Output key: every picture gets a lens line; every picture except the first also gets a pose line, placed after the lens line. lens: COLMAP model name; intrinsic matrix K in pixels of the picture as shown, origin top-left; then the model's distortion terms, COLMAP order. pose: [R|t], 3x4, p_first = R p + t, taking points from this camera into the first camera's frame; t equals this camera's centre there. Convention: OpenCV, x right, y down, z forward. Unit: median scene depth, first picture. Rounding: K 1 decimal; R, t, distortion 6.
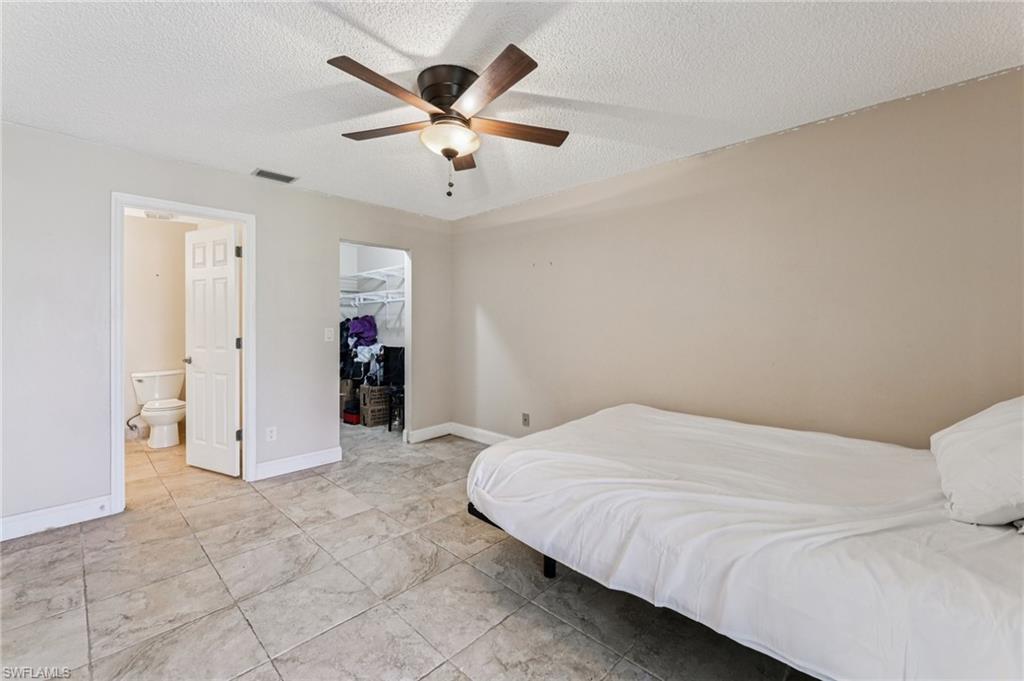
lens RADIAL K [[422.2, 0, 510.2], [0, 422.2, 328.6], [0, 0, 1]] dist [0.000691, -0.000427]
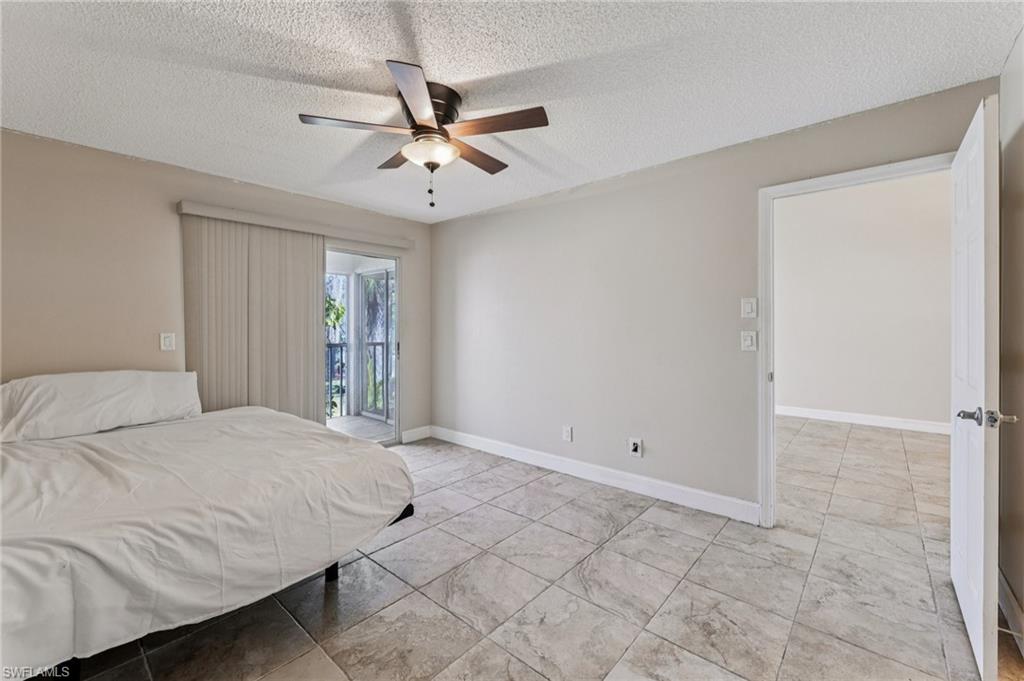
lens RADIAL K [[422.2, 0, 510.2], [0, 422.2, 328.6], [0, 0, 1]] dist [0.000691, -0.000427]
pose [[-0.999328, -0.000020, -0.036668, -0.265932], [-0.000538, 0.999900, 0.014105, -0.019997], [0.036664, 0.014115, -0.999228, 1.817977]]
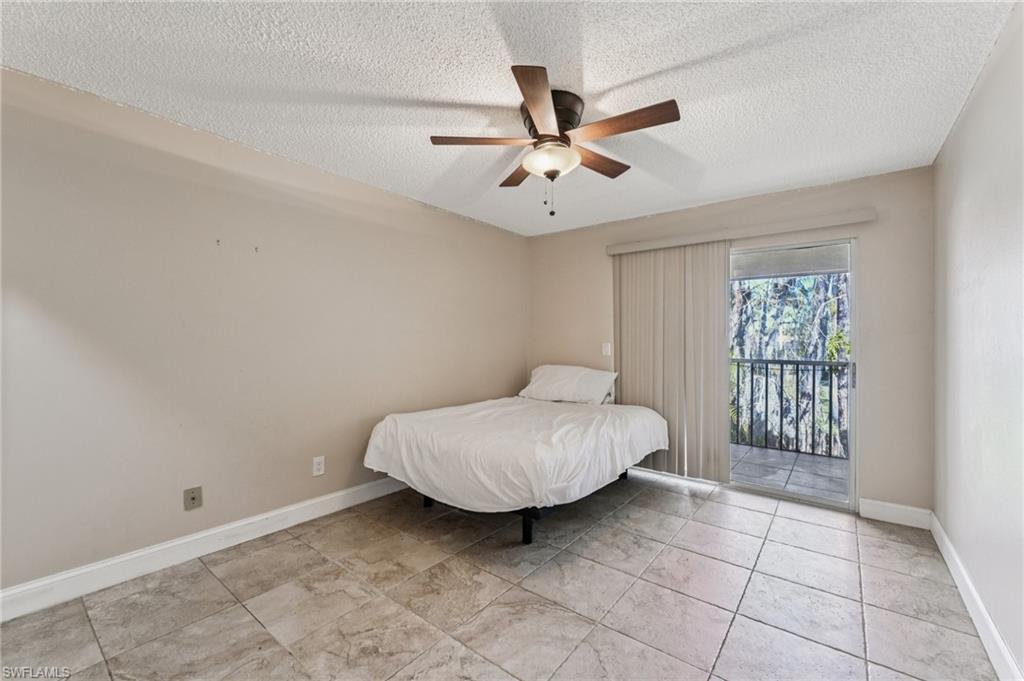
lens RADIAL K [[418.1, 0, 514.6], [0, 418.1, 337.5], [0, 0, 1]] dist [-0.000684, -0.000306]
pose [[-0.093966, 0.000152, 0.995575, -1.015220], [0.003938, 0.999992, 0.000219, -0.014389], [-0.995568, 0.003941, -0.093966, 1.042519]]
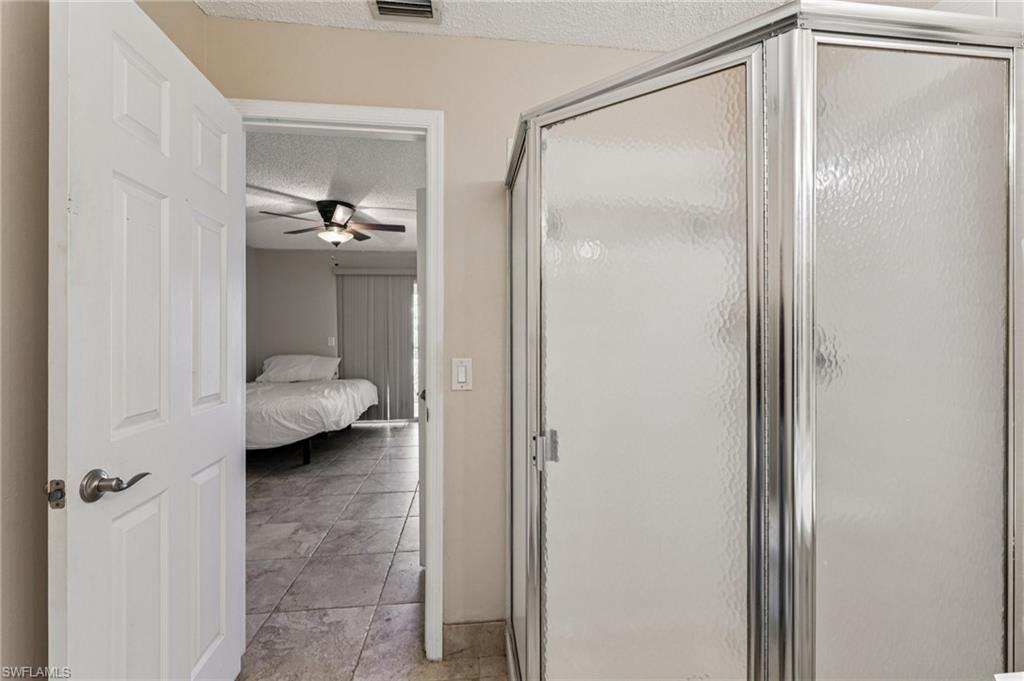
lens RADIAL K [[411.3, 0, 517.1], [0, 411.3, 332.0], [0, 0, 1]] dist [0.001000, -0.000018]
pose [[-0.768910, 0.000671, 0.639357, -1.690542], [0.004497, 0.999980, 0.004359, -0.024795], [-0.639341, 0.006227, -0.768898, 1.663796]]
